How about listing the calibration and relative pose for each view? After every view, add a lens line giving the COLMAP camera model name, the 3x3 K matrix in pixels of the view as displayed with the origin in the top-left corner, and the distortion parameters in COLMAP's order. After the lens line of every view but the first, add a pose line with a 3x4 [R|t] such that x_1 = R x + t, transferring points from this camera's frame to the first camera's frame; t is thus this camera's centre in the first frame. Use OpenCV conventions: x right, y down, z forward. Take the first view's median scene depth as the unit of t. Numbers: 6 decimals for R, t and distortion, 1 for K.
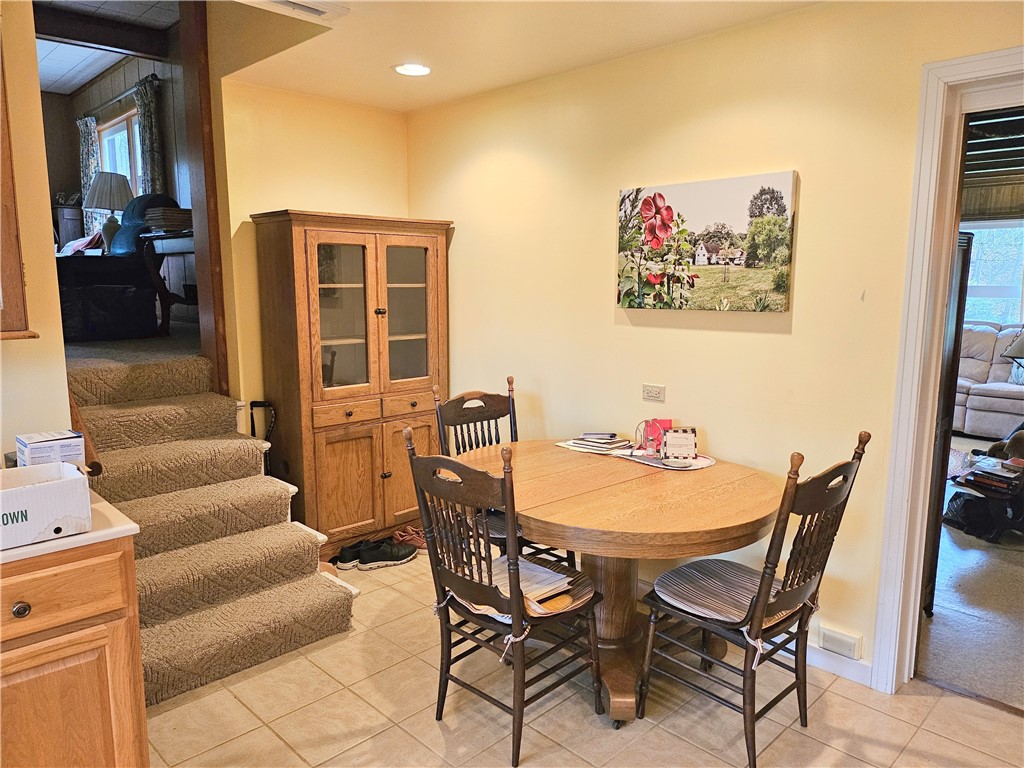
lens RADIAL K [[719.9, 0, 489.3], [0, 719.9, 388.3], [0, 0, 1]] dist [0.056480, -0.067139]
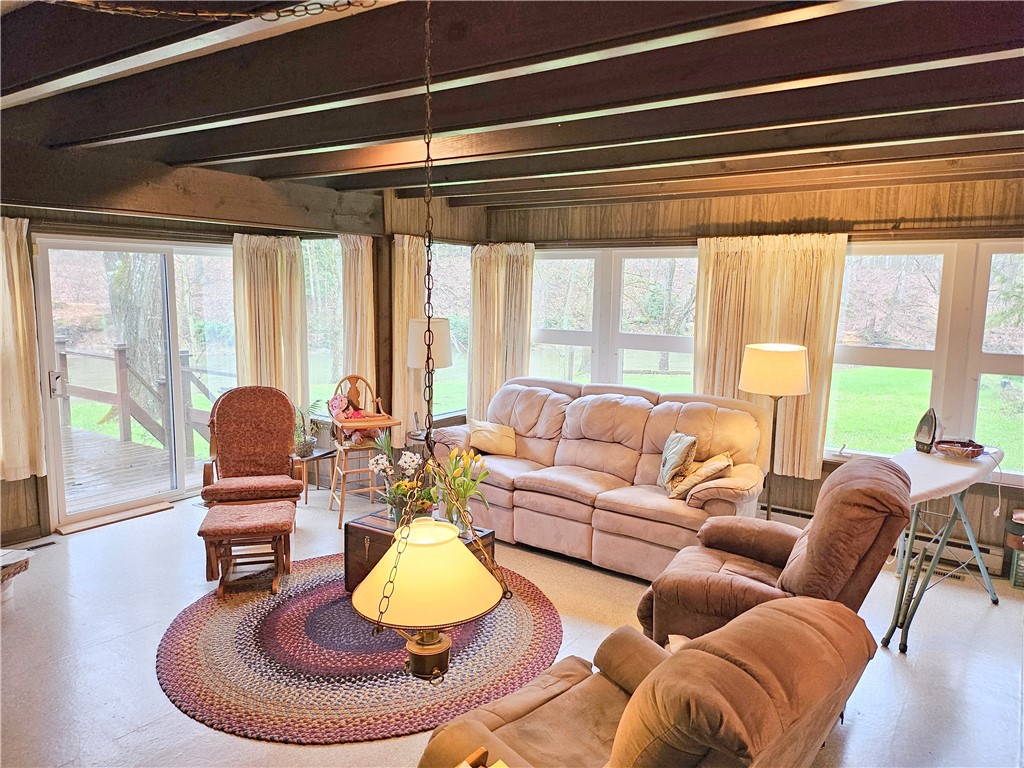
lens RADIAL K [[719.9, 0, 506.5], [0, 719.9, 379.0], [0, 0, 1]] dist [0.056480, -0.067139]
pose [[0.977315, -0.002442, 0.211776, 0.416757], [0.006778, 0.999782, -0.019751, -0.092041], [-0.211681, 0.020739, 0.977119, 0.349479]]
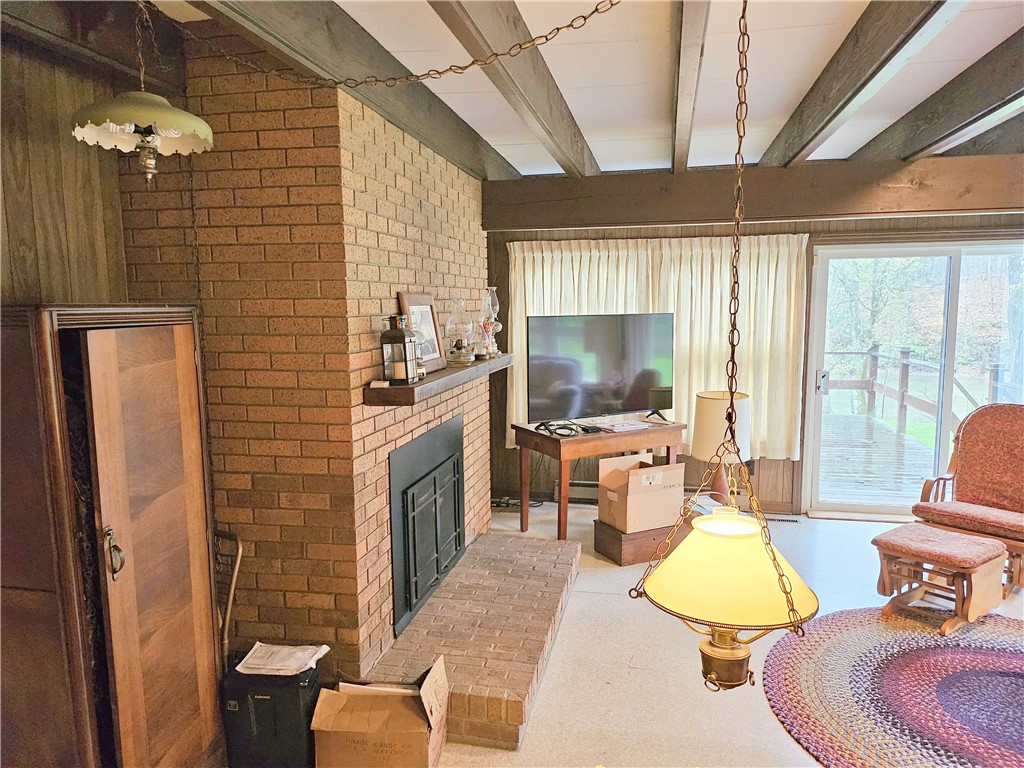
lens RADIAL K [[719.9, 0, 506.6], [0, 719.9, 389.8], [0, 0, 1]] dist [0.056480, -0.067139]
pose [[0.569382, 0.099386, -0.816043, 0.574344], [-0.117569, 0.992306, 0.038822, -0.086269], [0.813622, 0.073837, 0.576686, 0.407135]]
